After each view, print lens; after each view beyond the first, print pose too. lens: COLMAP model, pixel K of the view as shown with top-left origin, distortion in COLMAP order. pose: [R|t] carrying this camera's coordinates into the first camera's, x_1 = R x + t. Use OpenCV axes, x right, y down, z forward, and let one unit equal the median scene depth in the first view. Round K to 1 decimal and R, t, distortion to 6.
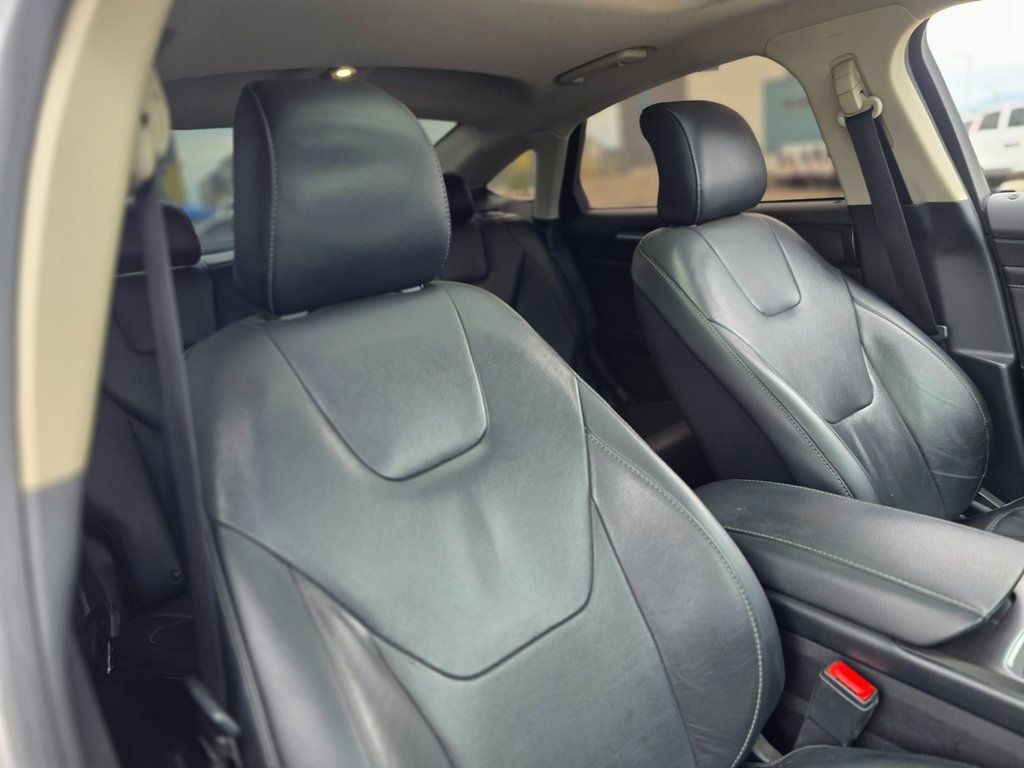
lens RADIAL K [[683.2, 0, 514.4], [0, 683.2, 389.9], [0, 0, 1]] dist [0.011207, -0.003259]
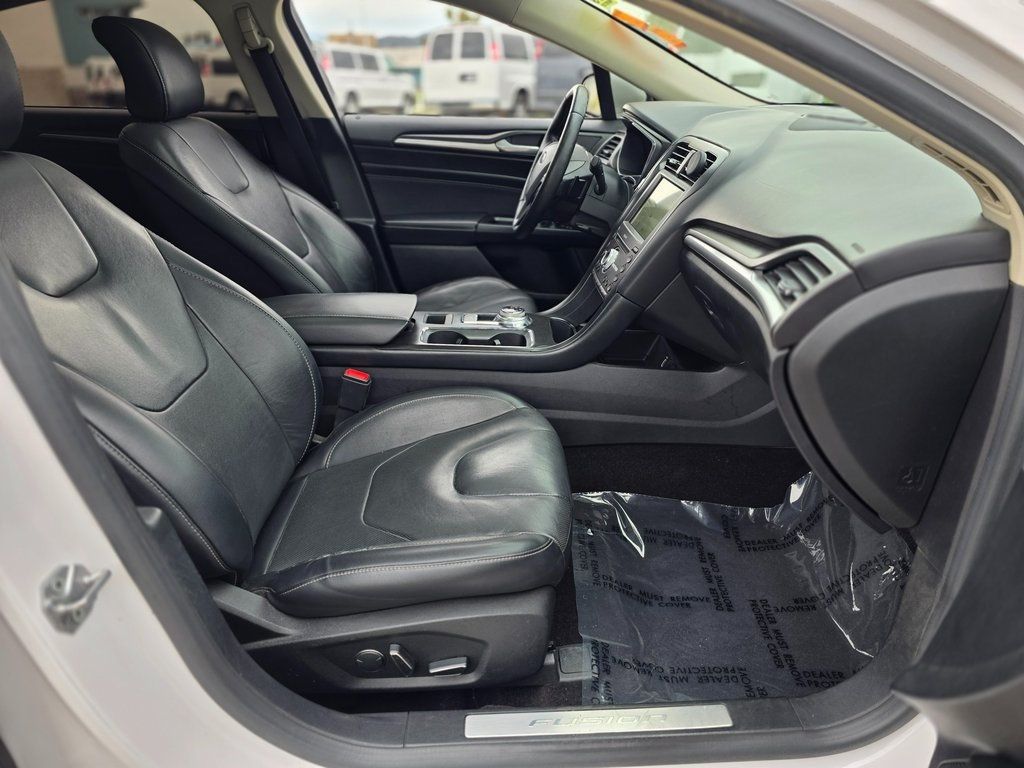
lens RADIAL K [[683.2, 0, 515.8], [0, 683.2, 381.6], [0, 0, 1]] dist [0.011207, -0.003259]
pose [[0.634868, -0.218403, 0.741109, -0.359743], [0.151634, 0.975781, 0.157664, 0.124946], [-0.757595, 0.012282, 0.652610, -0.316139]]
